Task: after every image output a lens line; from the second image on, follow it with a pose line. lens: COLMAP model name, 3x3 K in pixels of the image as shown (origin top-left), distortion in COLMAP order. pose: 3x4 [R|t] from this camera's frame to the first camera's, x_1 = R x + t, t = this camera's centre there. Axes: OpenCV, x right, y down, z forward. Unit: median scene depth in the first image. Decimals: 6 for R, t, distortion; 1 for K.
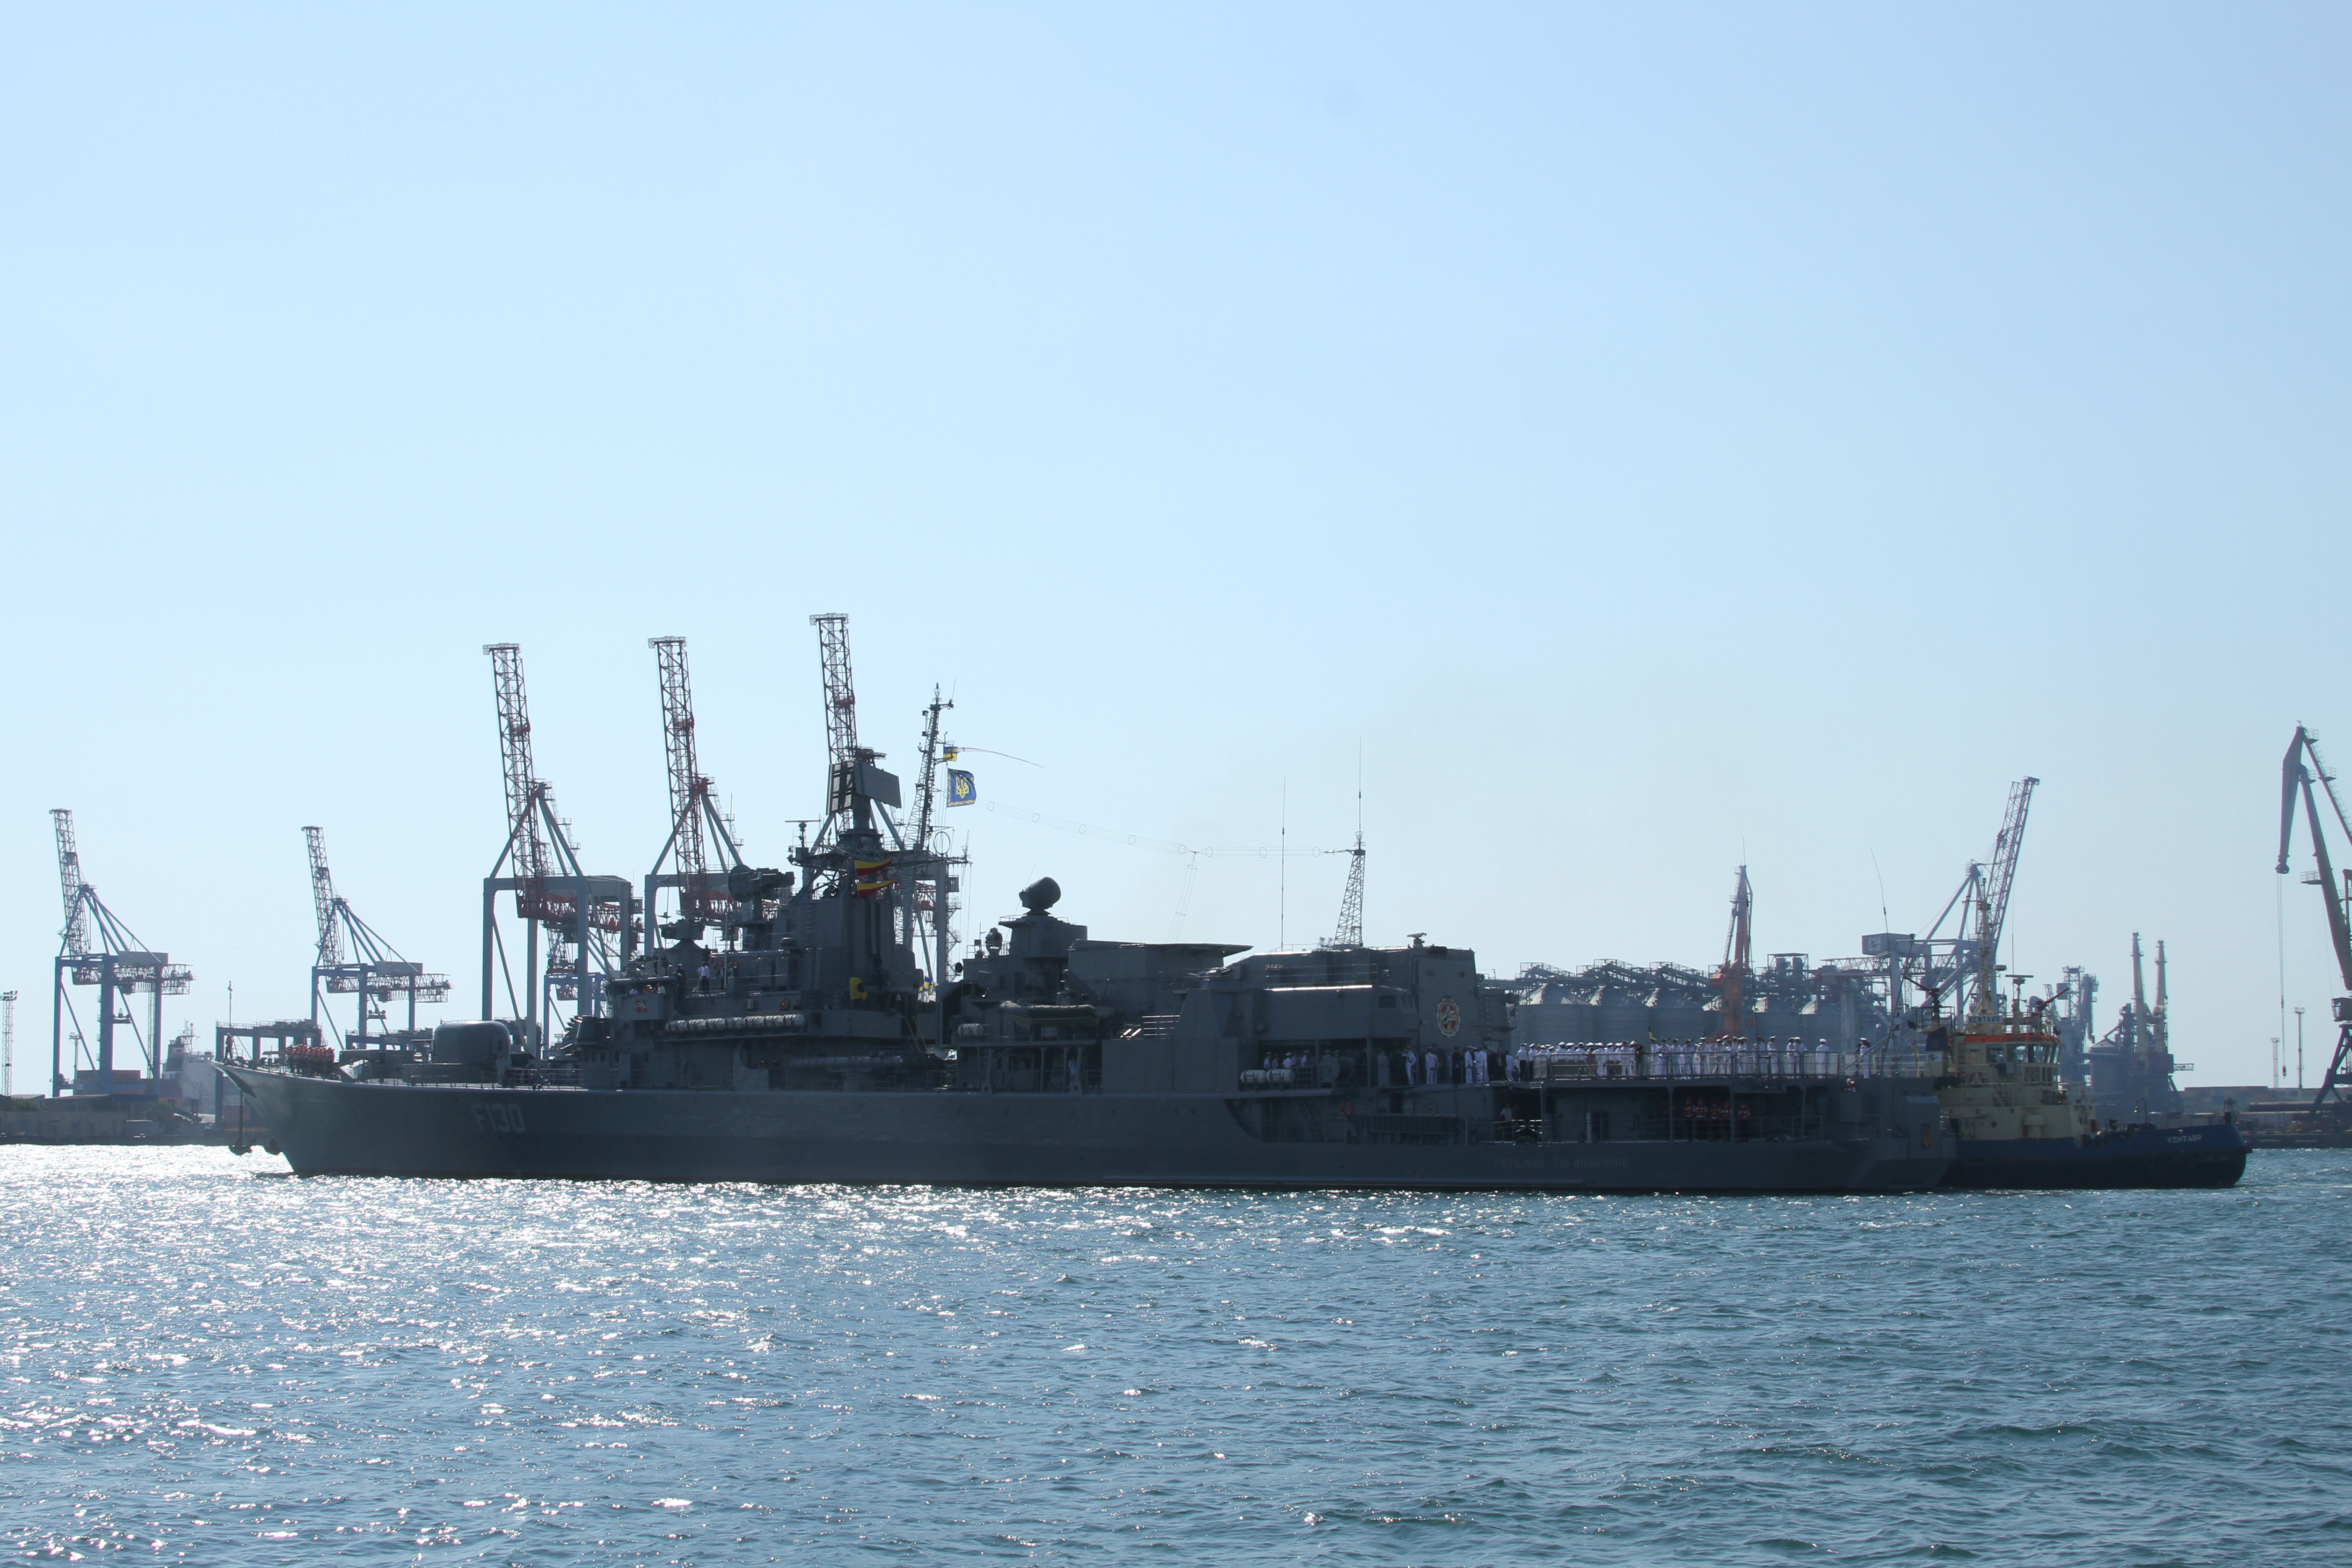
lens RADIAL K [[3744.5, 0, 1176.0], [0, 3744.5, 784.0], [0, 0, 1]] dist [-0.035628, 0.068391]
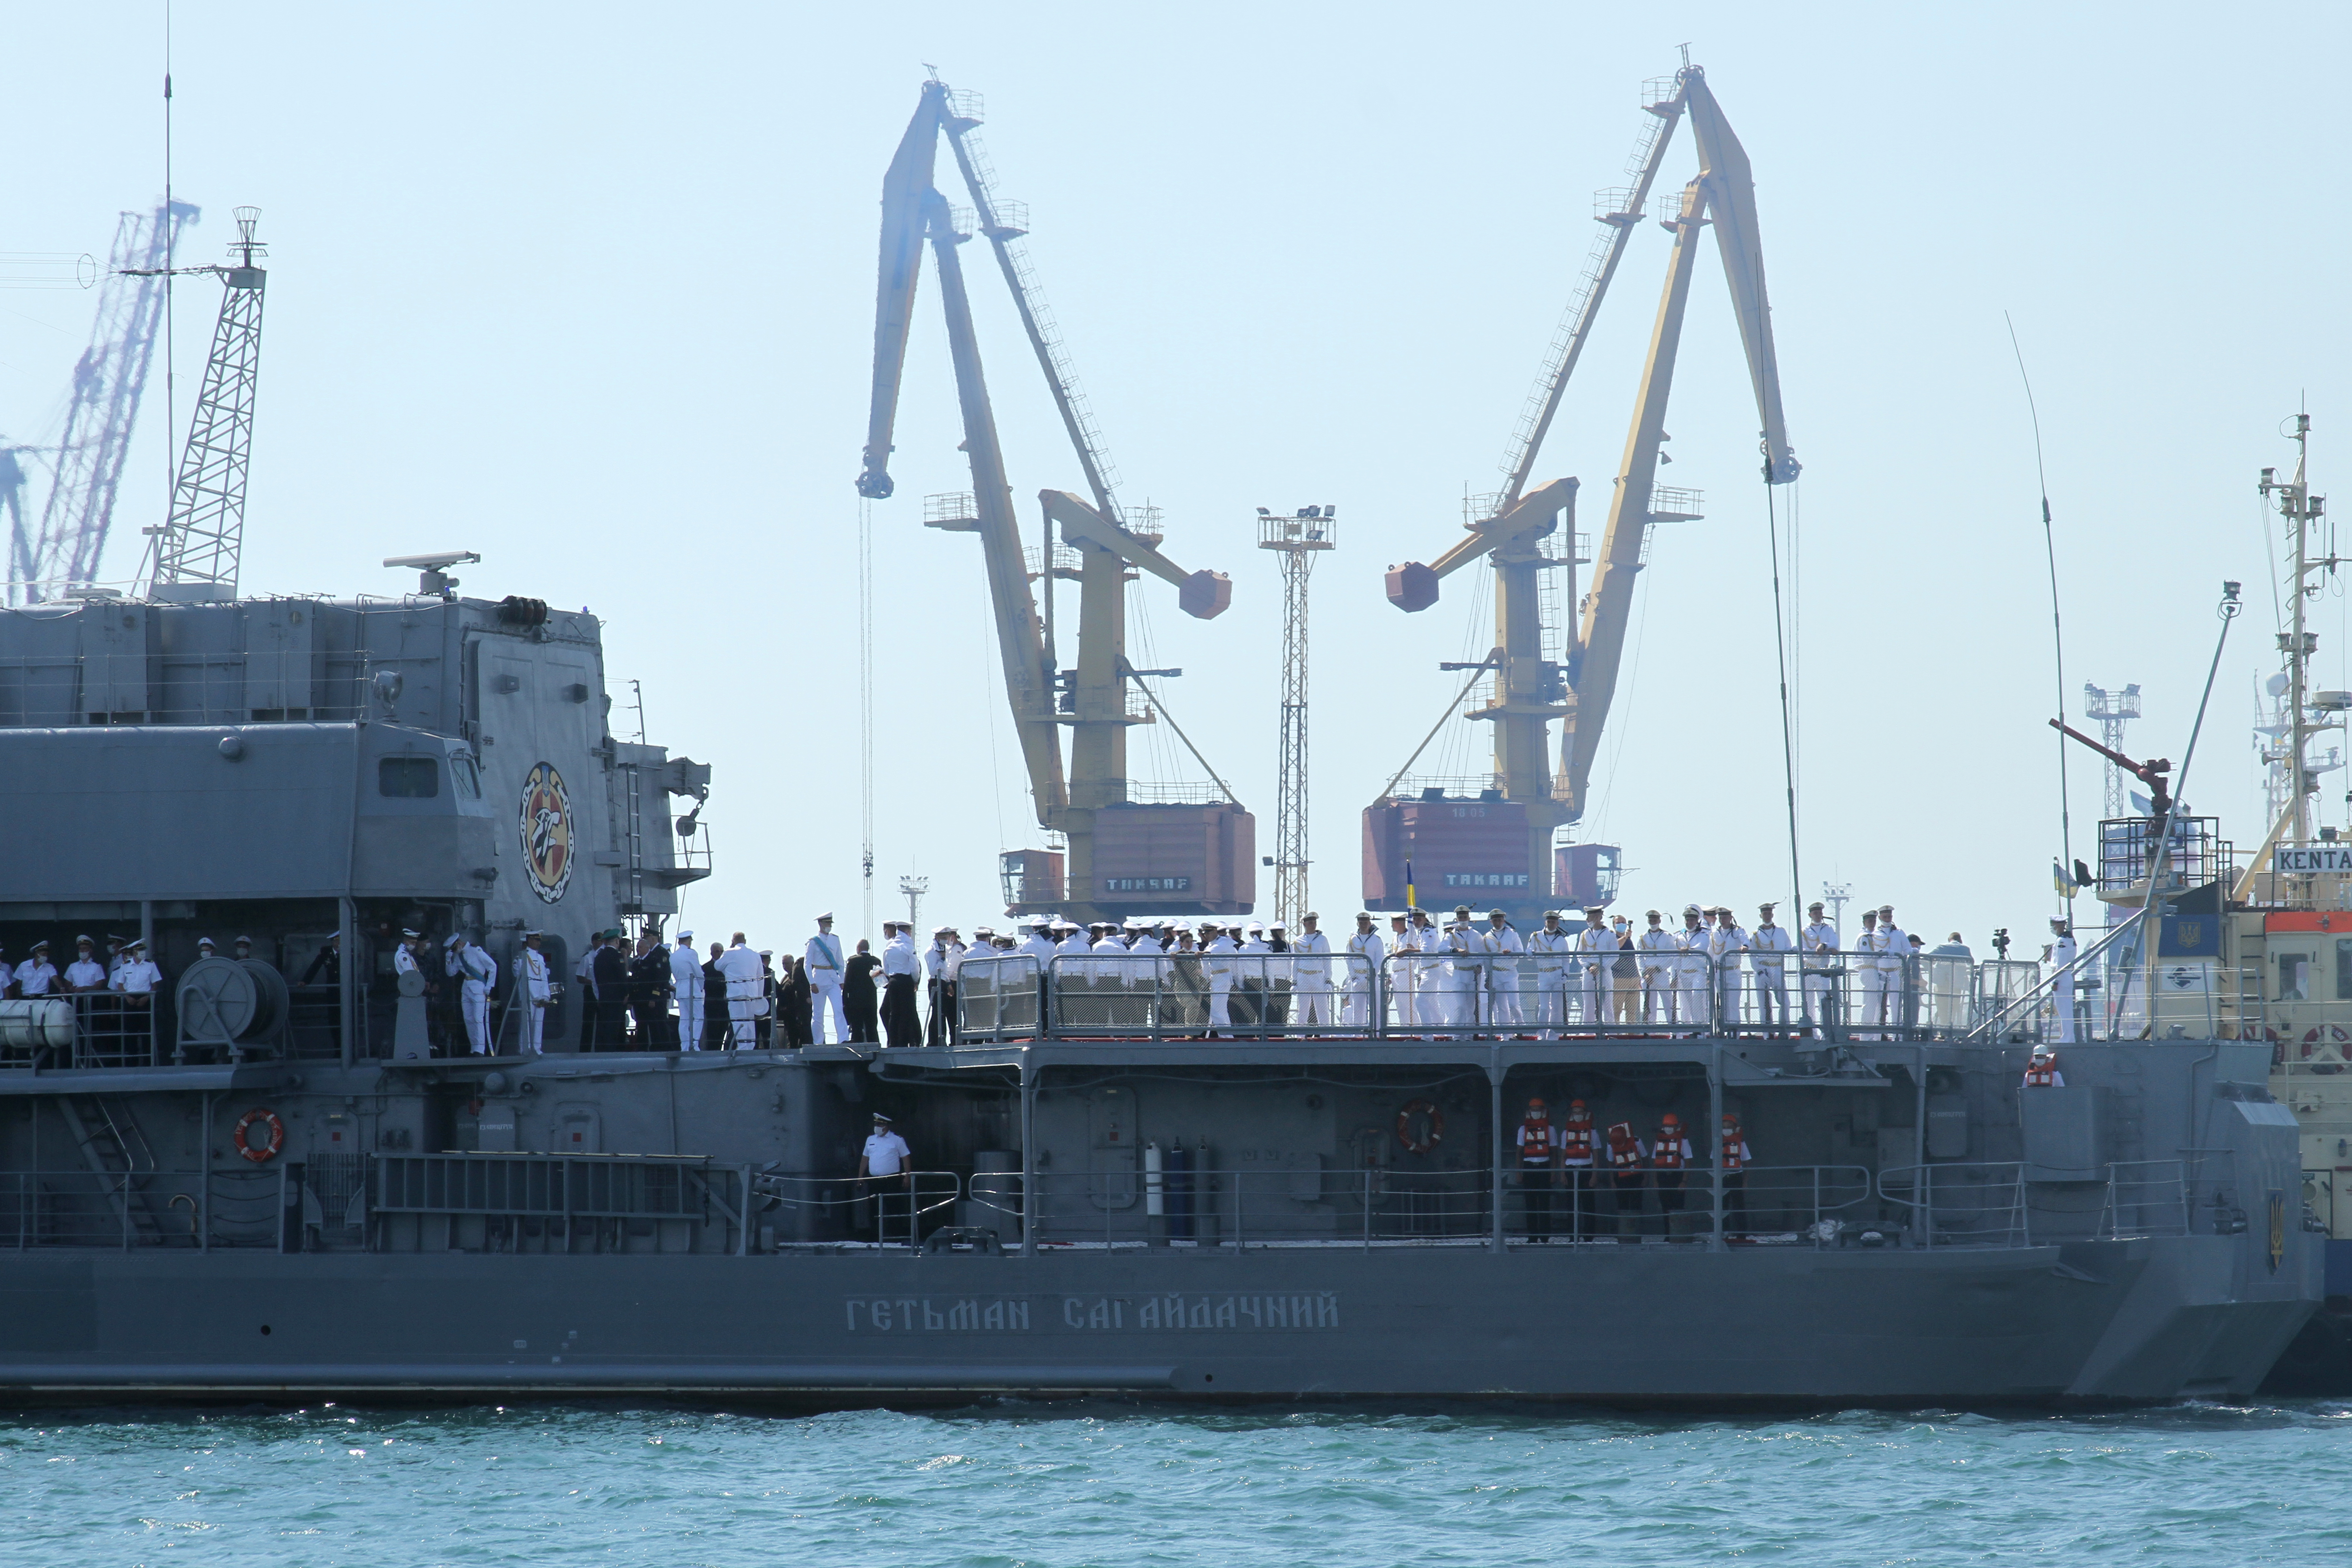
lens RADIAL K [[10876.5, 0, 1176.0], [0, 10876.5, 784.0], [0, 0, 1]] dist [0.182154, 4.125727]
pose [[0.939303, 0.015295, 0.342748, -0.164266], [-0.033114, 0.998383, 0.046195, 0.014699], [-0.341488, -0.054741, 0.938291, 0.144862]]
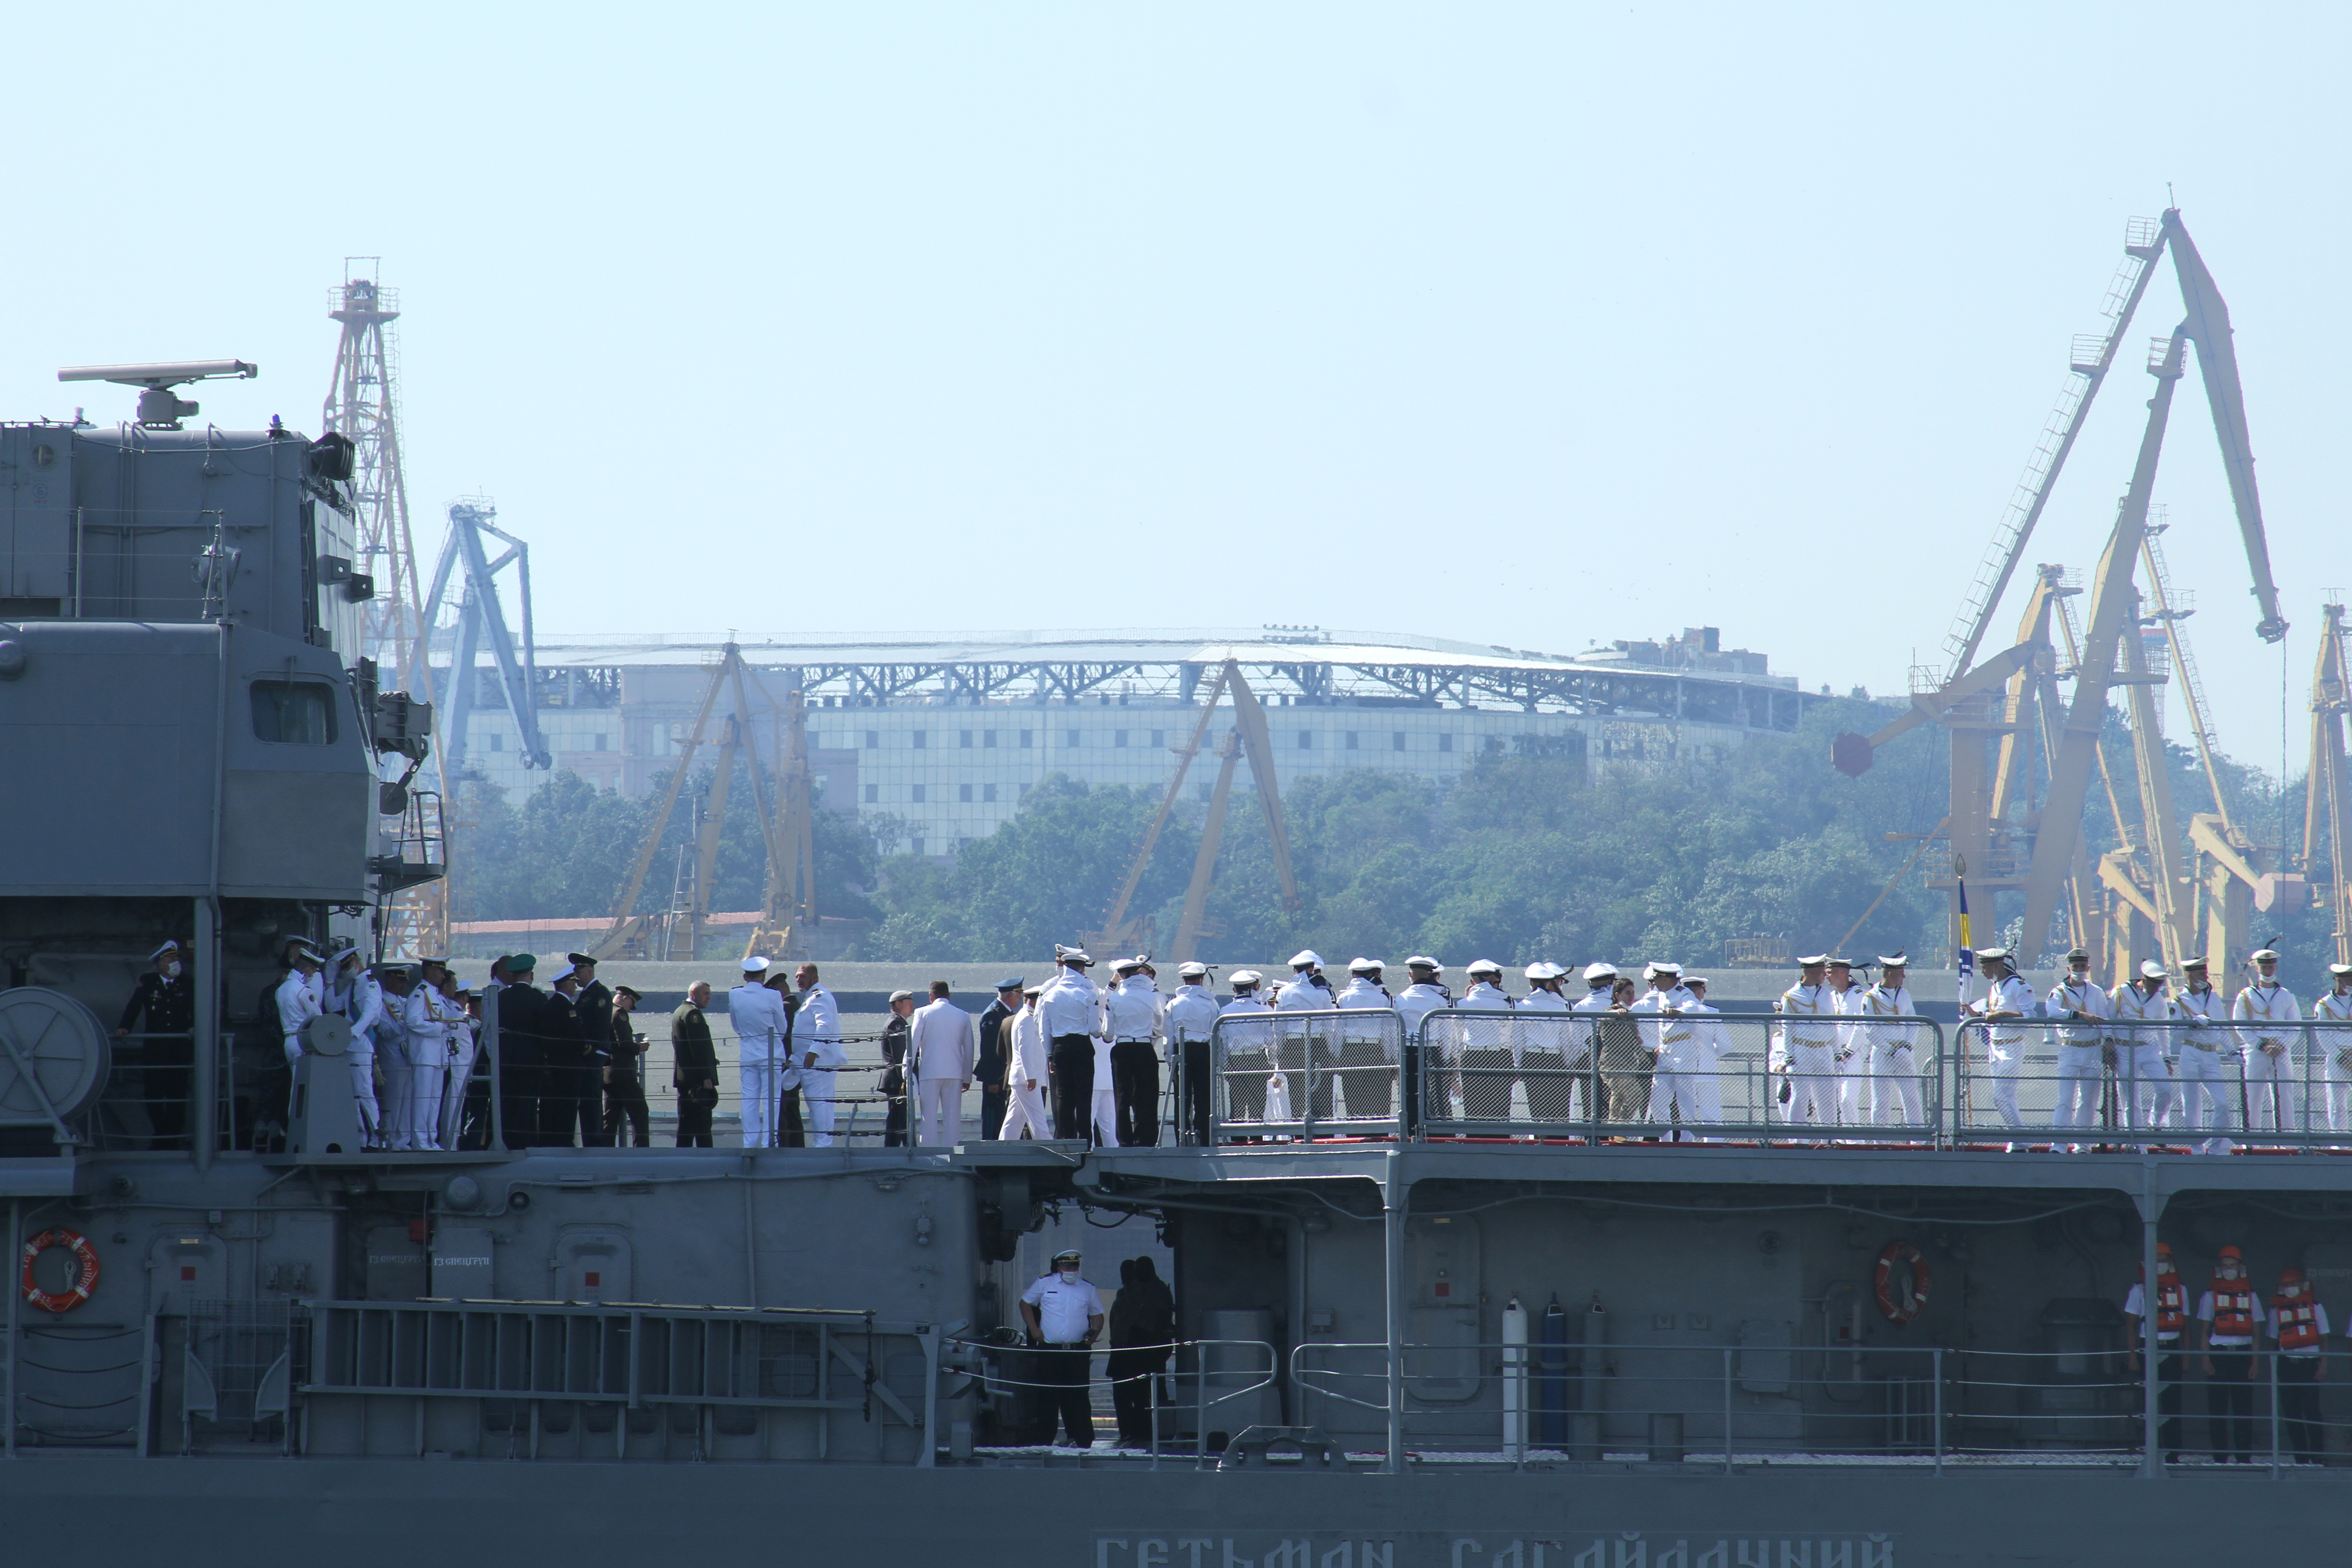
lens RADIAL K [[14989.4, 0, 1176.0], [0, 14989.4, 784.0], [0, 0, 1]] dist [0.704136, 30.746136]
pose [[0.790456, 0.037496, 0.611370, -0.335564], [-0.068961, 0.997226, 0.028001, 0.033263], [-0.608624, -0.064295, 0.790849, 0.326665]]
